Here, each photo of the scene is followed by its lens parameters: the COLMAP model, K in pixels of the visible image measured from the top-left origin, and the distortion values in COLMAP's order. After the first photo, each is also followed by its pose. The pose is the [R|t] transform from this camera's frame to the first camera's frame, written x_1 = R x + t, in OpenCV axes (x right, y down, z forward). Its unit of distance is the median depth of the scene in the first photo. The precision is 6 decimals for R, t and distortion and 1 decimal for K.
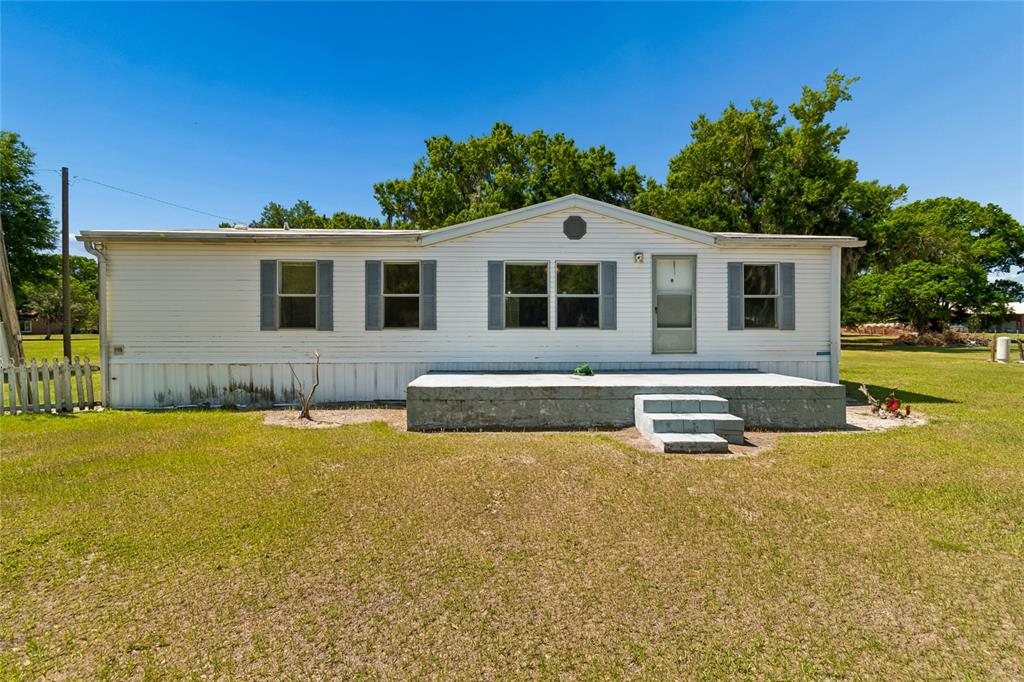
lens RADIAL K [[457.3, 0, 510.3], [0, 457.3, 330.6], [0, 0, 1]] dist [0.003039, 0.000101]
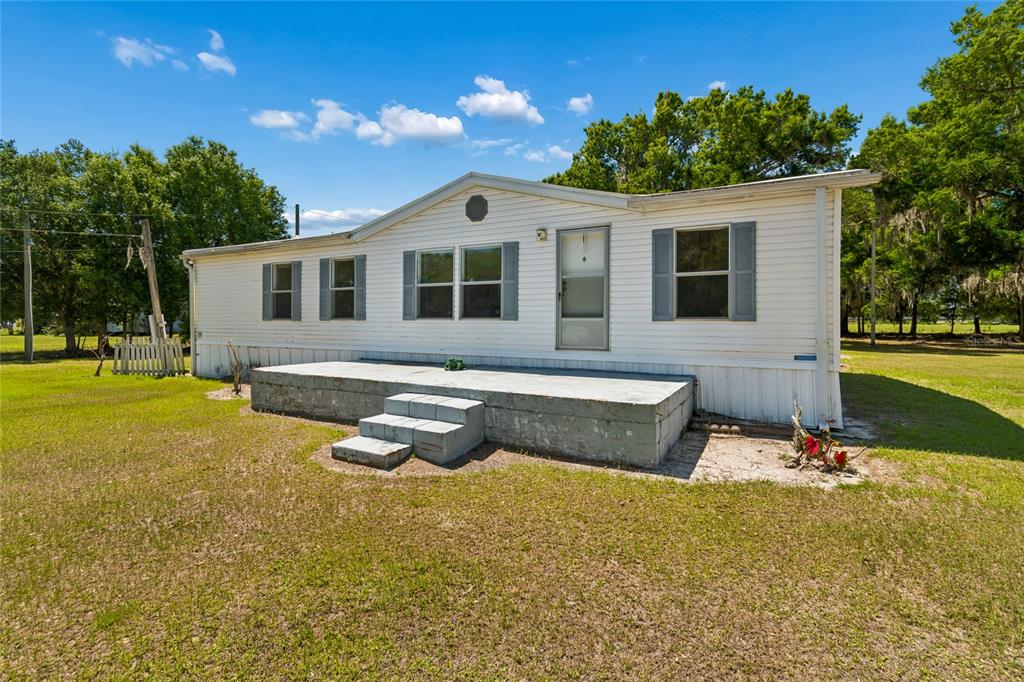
lens RADIAL K [[463.7, 0, 510.9], [0, 463.7, 316.0], [0, 0, 1]] dist [0.000609, -0.000021]
pose [[0.865242, -0.003431, -0.501343, 0.658799], [-0.003281, 0.999916, -0.012507, 0.001017], [0.501344, 0.012467, 0.865158, 0.233987]]
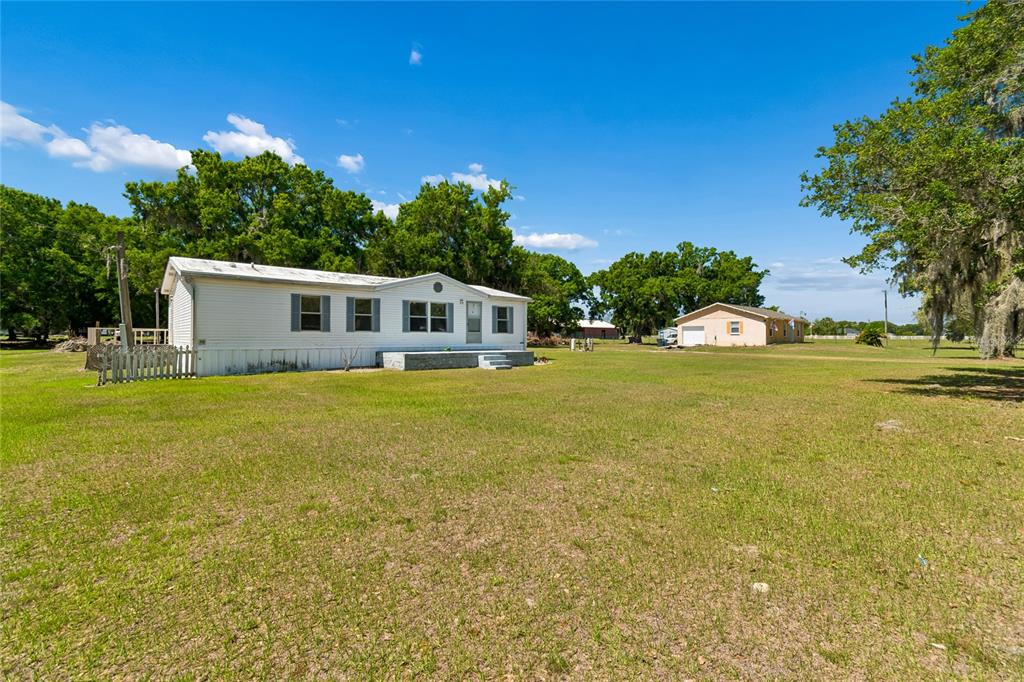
lens RADIAL K [[457.3, 0, 510.3], [0, 457.3, 330.6], [0, 0, 1]] dist [0.003039, 0.000101]
pose [[0.781883, 0.012530, 0.623300, -0.976209], [-0.003032, 0.999863, -0.016296, 0.023721], [-0.623418, 0.010852, 0.781813, -0.976061]]
